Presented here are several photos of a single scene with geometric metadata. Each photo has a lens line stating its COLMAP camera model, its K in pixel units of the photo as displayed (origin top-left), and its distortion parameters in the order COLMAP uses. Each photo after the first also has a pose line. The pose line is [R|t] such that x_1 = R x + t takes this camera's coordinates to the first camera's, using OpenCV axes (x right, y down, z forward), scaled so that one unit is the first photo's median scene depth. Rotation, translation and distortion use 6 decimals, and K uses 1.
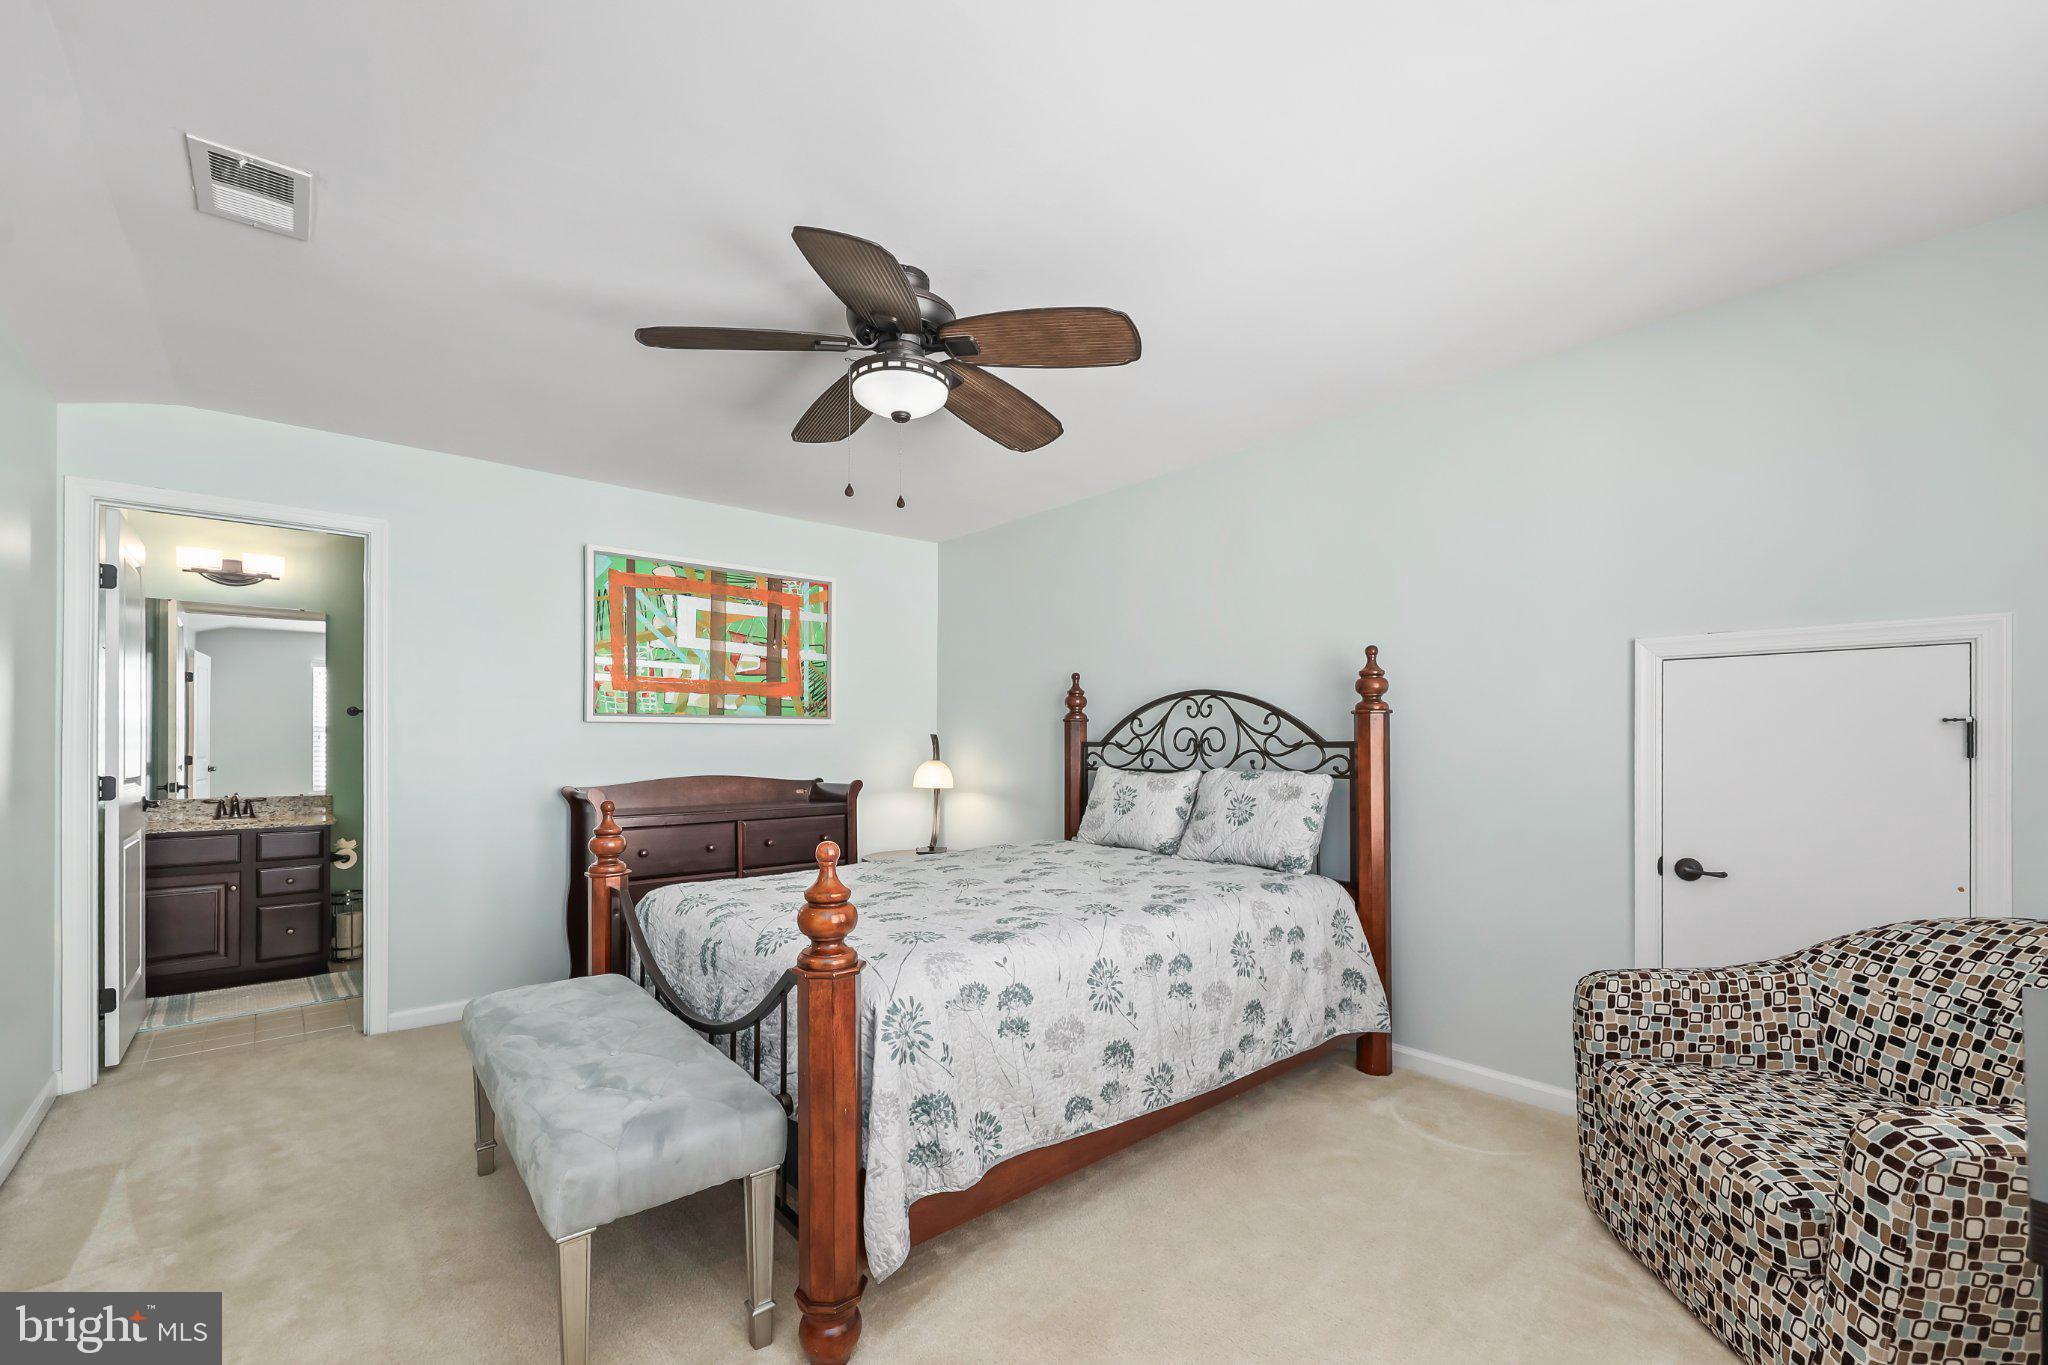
lens RADIAL K [[854.8, 0, 1025.0], [0, 854.8, 741.8], [0, 0, 1]] dist [0.001157, 0.000039]
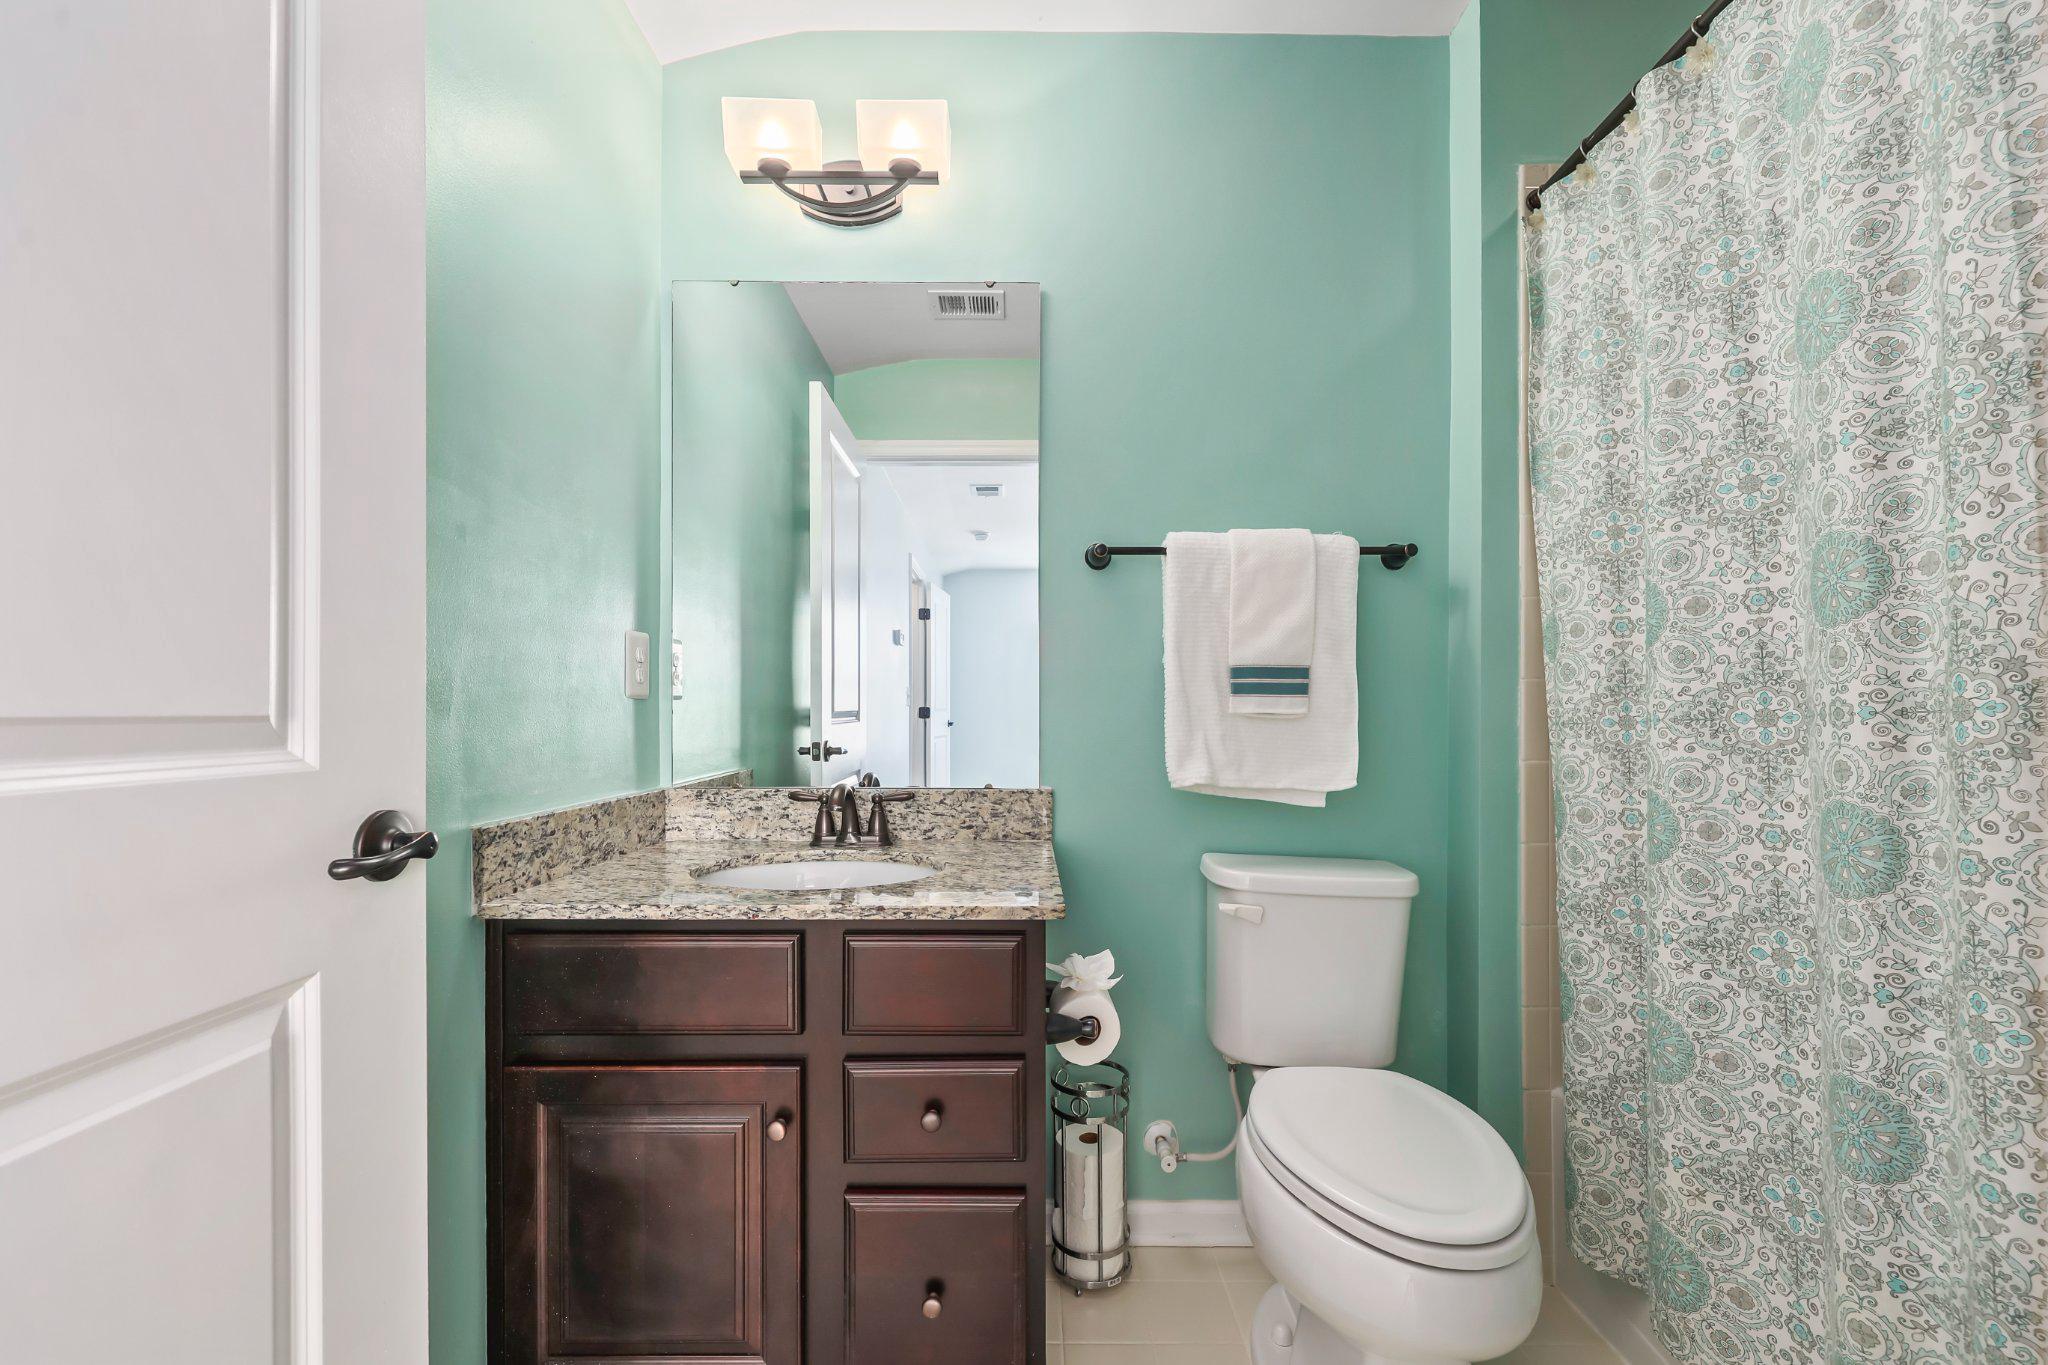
lens RADIAL K [[846.5, 0, 1026.0], [0, 846.5, 717.6], [0, 0, 1]] dist [0.001695, -0.000031]
pose [[0.751215, 0.006808, -0.660023, -0.335296], [0.001421, 0.999928, 0.011932, 0.015816], [0.660056, -0.009901, 0.751151, 0.416512]]
